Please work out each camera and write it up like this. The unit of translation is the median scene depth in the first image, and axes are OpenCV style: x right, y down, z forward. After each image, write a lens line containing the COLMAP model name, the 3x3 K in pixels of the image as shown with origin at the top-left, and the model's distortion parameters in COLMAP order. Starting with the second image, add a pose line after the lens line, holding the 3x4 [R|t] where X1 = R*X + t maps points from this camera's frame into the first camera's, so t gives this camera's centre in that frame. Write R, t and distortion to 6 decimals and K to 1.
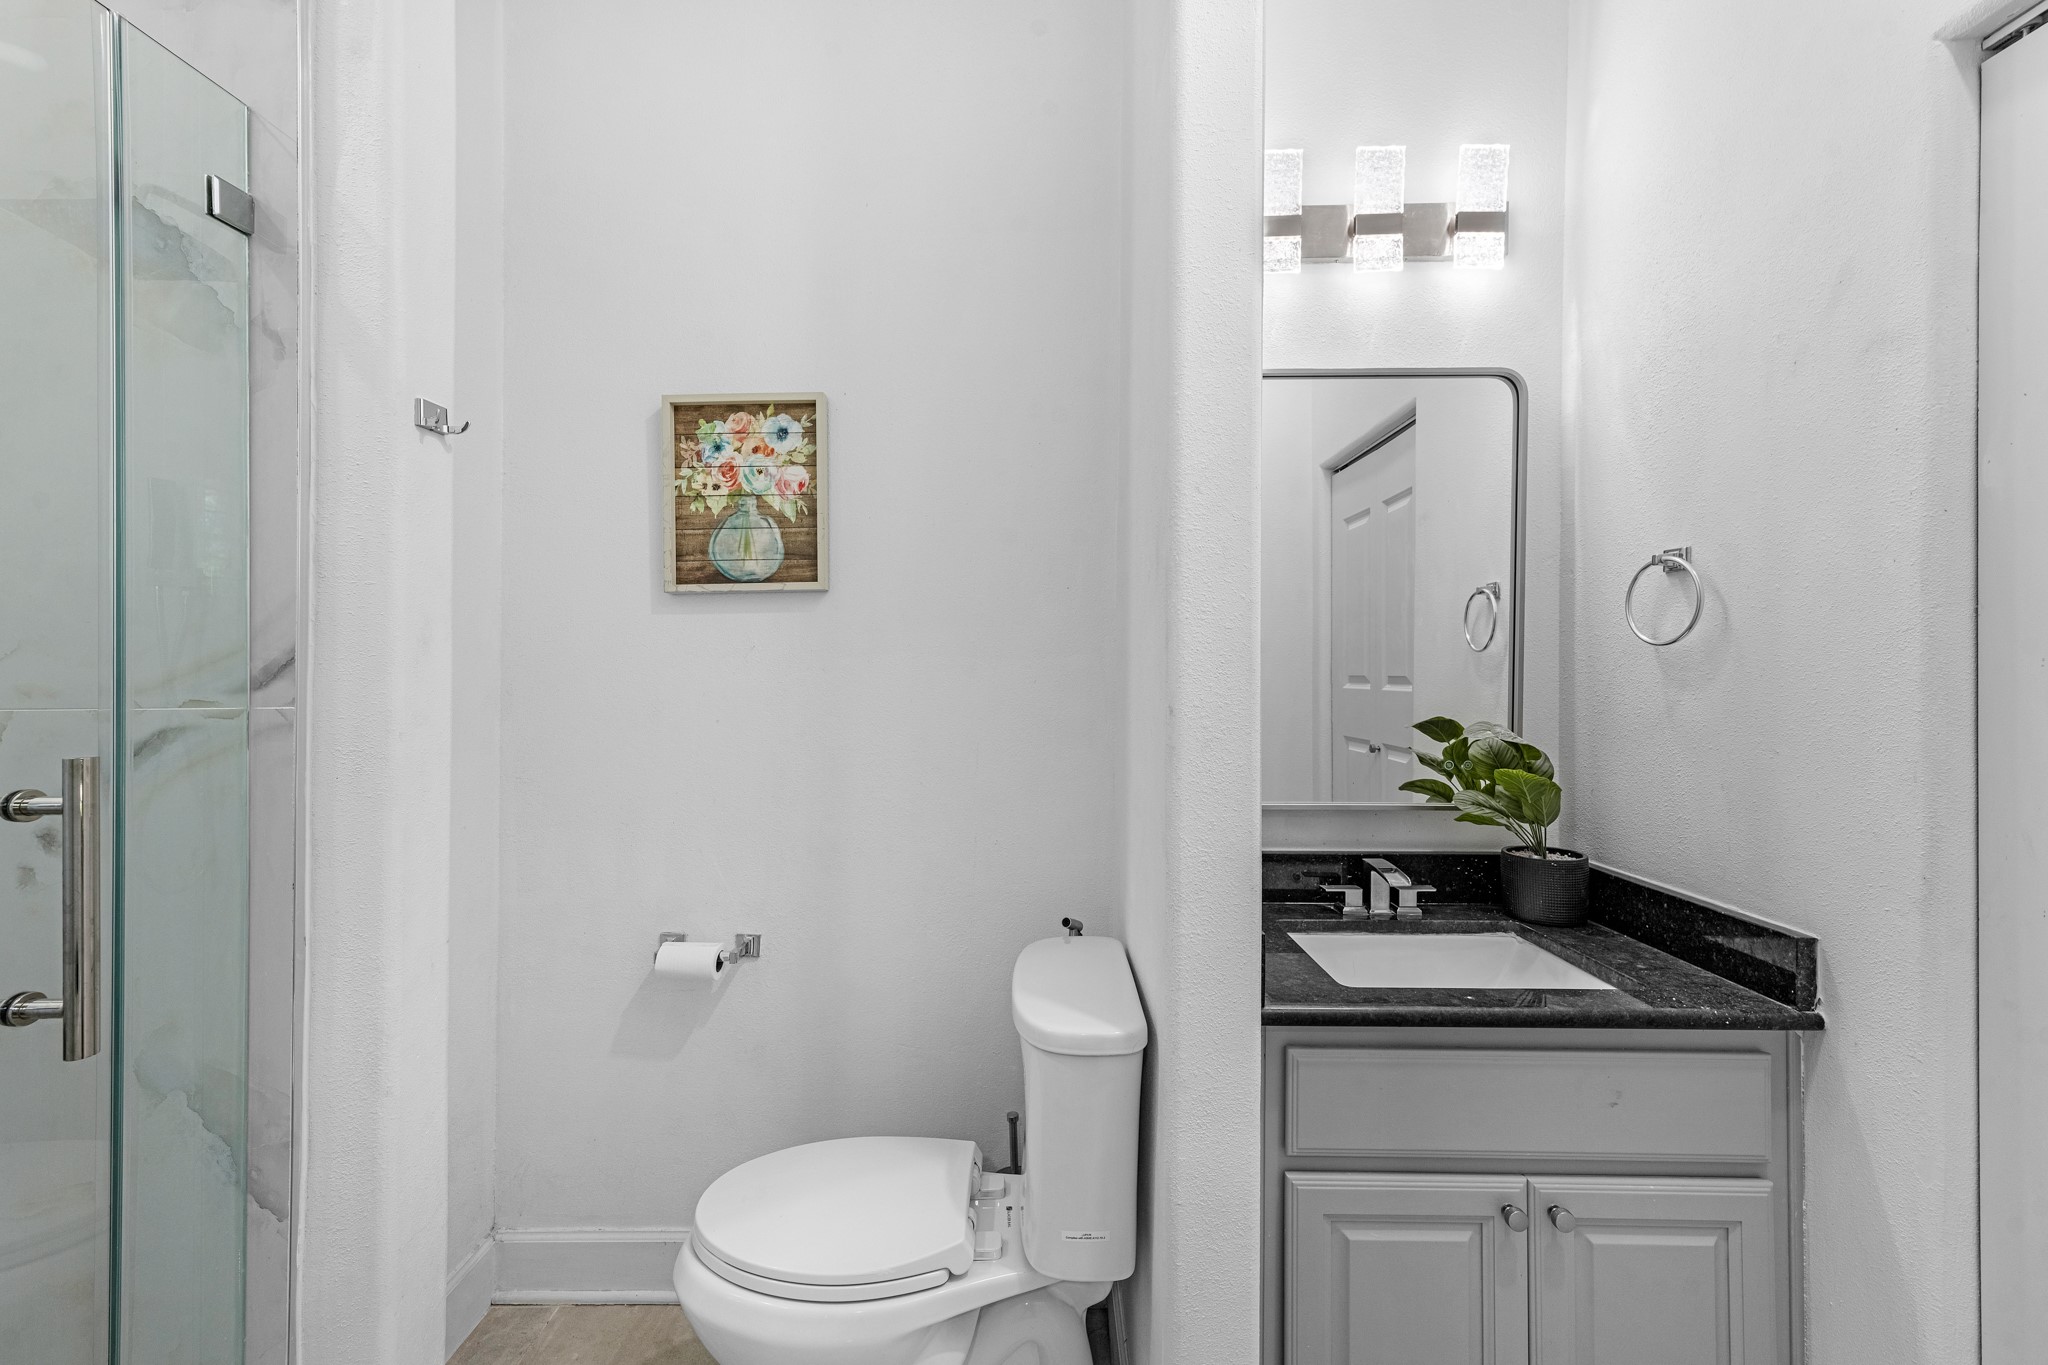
lens RADIAL K [[839.7, 0, 1007.3], [0, 839.7, 671.3], [0, 0, 1]] dist [0.001250, 0.001051]
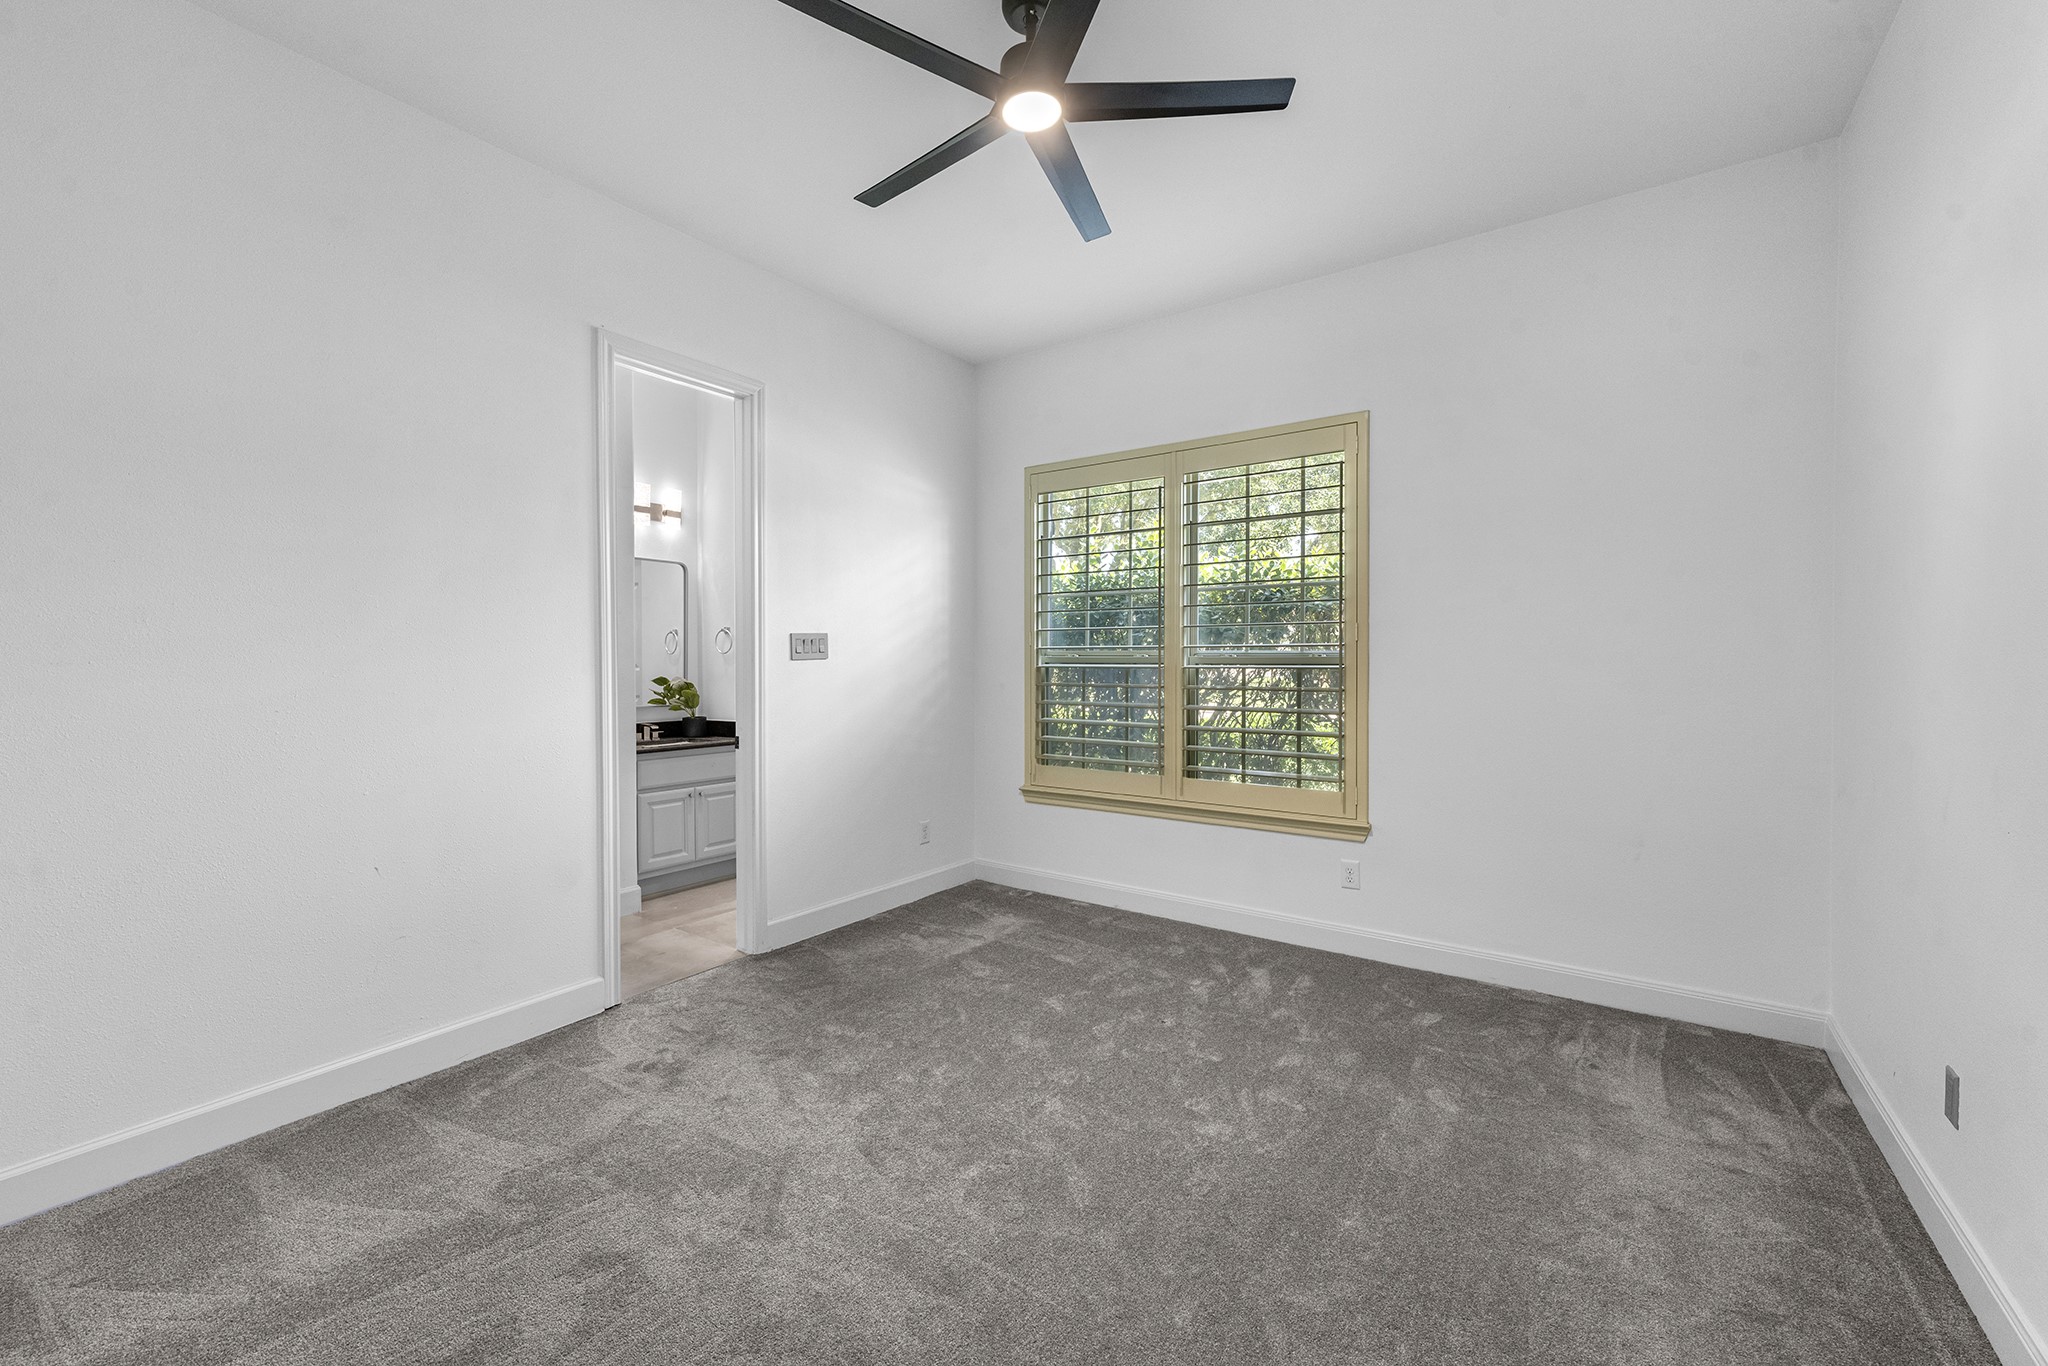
lens RADIAL K [[839.7, 0, 1012.1], [0, 839.7, 673.9], [0, 0, 1]] dist [0.001250, 0.001051]
pose [[0.574849, -0.013260, 0.818152, -1.273391], [0.007131, 0.999912, 0.011196, 0.023915], [-0.818229, -0.000602, 0.574893, -1.818370]]
